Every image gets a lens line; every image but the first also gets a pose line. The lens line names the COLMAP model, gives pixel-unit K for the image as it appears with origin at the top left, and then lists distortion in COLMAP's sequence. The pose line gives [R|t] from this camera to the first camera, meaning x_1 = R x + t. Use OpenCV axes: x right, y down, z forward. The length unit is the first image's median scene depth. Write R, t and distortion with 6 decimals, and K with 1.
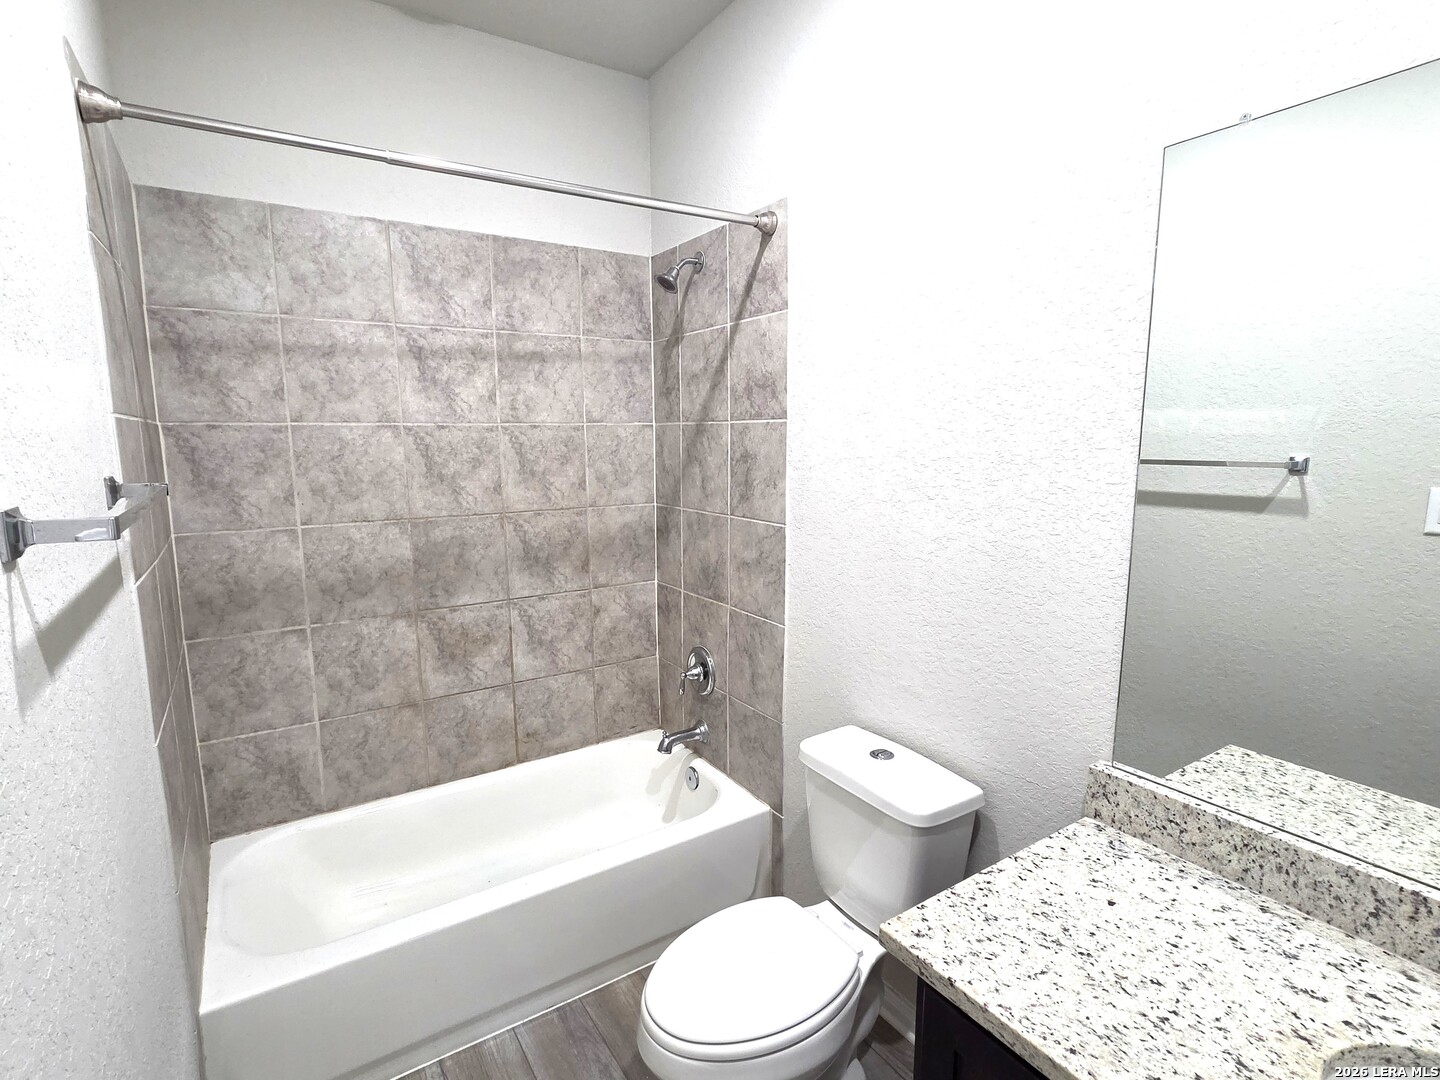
lens RADIAL K [[722.0, 0, 719.6], [0, 722.0, 541.3], [0, 0, 1]] dist [-0.011072, 0.006107]
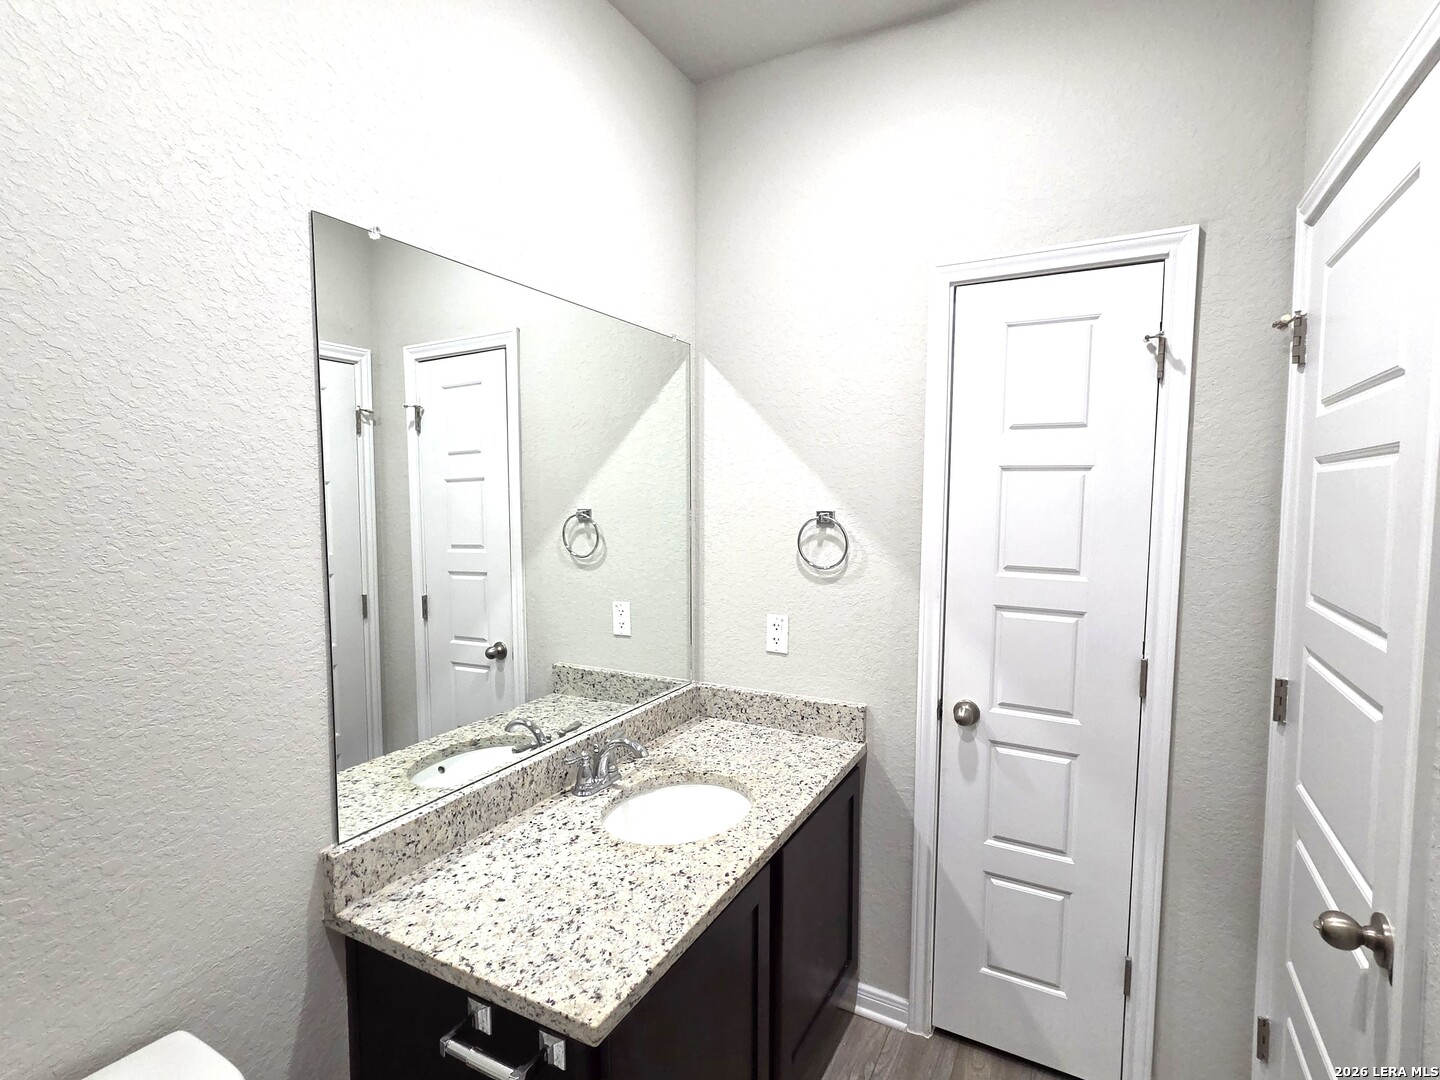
lens RADIAL K [[722.0, 0, 728.7], [0, 722.0, 549.2], [0, 0, 1]] dist [-0.011072, 0.006107]
pose [[-0.482642, -0.065182, 0.873389, -0.580241], [0.130511, 0.980740, 0.145315, -0.156987], [-0.866039, 0.184122, -0.464839, 1.105649]]
